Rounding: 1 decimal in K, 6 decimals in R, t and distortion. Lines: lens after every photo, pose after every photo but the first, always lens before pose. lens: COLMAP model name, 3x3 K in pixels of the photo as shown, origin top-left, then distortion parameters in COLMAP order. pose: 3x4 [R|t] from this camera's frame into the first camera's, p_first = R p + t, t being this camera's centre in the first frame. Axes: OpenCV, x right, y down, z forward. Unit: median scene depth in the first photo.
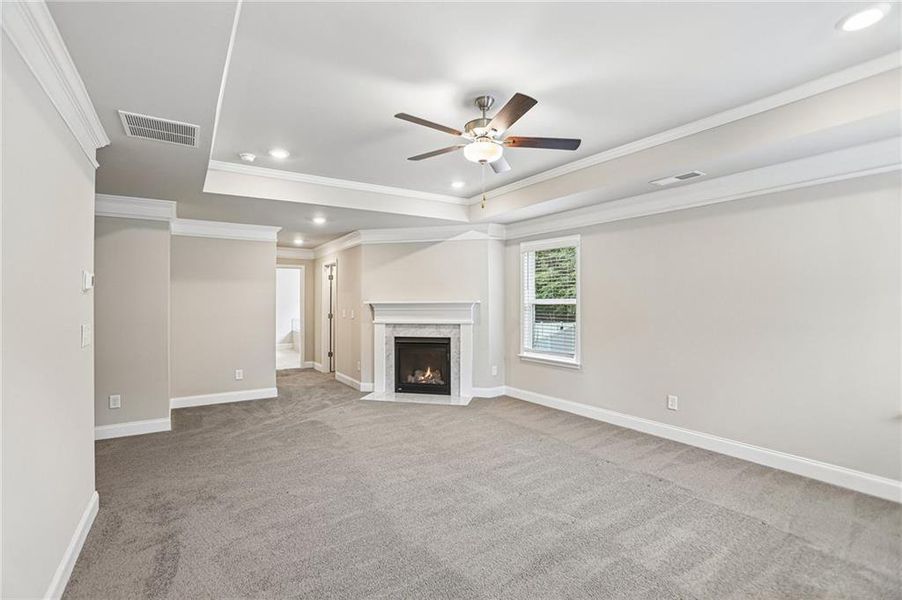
lens RADIAL K [[415.8, 0, 451.0], [0, 415.8, 300.0], [0, 0, 1]] dist [-0.073252, 0.029680]
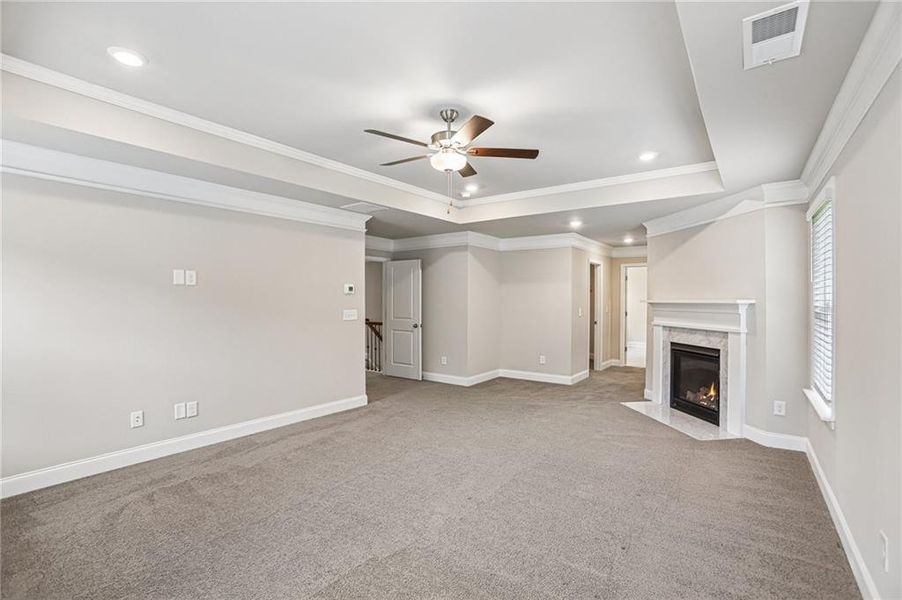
lens RADIAL K [[415.8, 0, 451.0], [0, 415.8, 300.0], [0, 0, 1]] dist [-0.073252, 0.029680]
pose [[0.342373, 0.005376, -0.939549, 0.523699], [0.000474, 0.999983, 0.005895, -0.003042], [0.939564, -0.002463, 0.342364, 0.303950]]
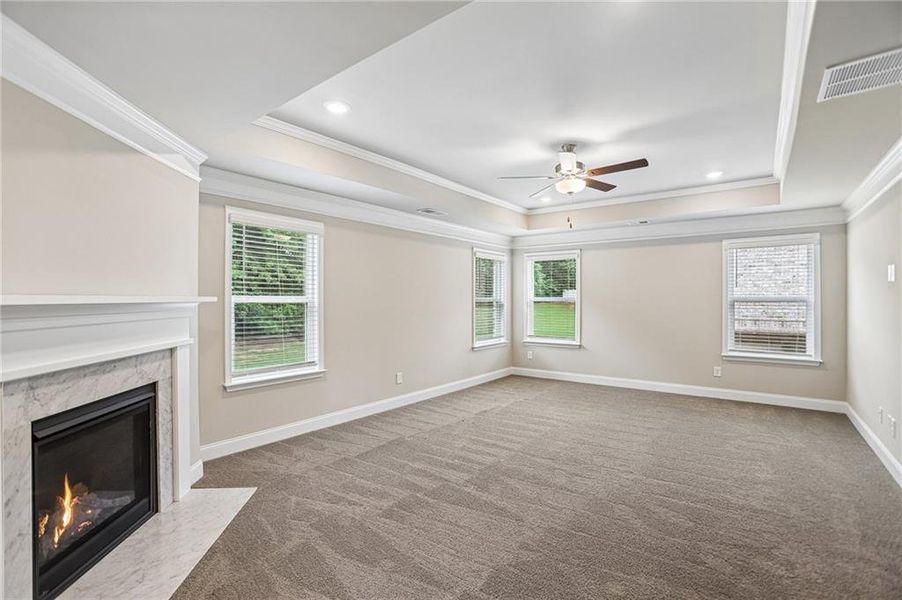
lens RADIAL K [[404.7, 0, 451.0], [0, 404.7, 300.0], [0, 0, 1]] dist [-0.064285, 0.000189]
pose [[-0.303666, -0.001063, 0.952778, -0.494298], [0.000051, 0.999999, 0.001131, 0.003609], [-0.952779, 0.000392, -0.303665, 0.842656]]
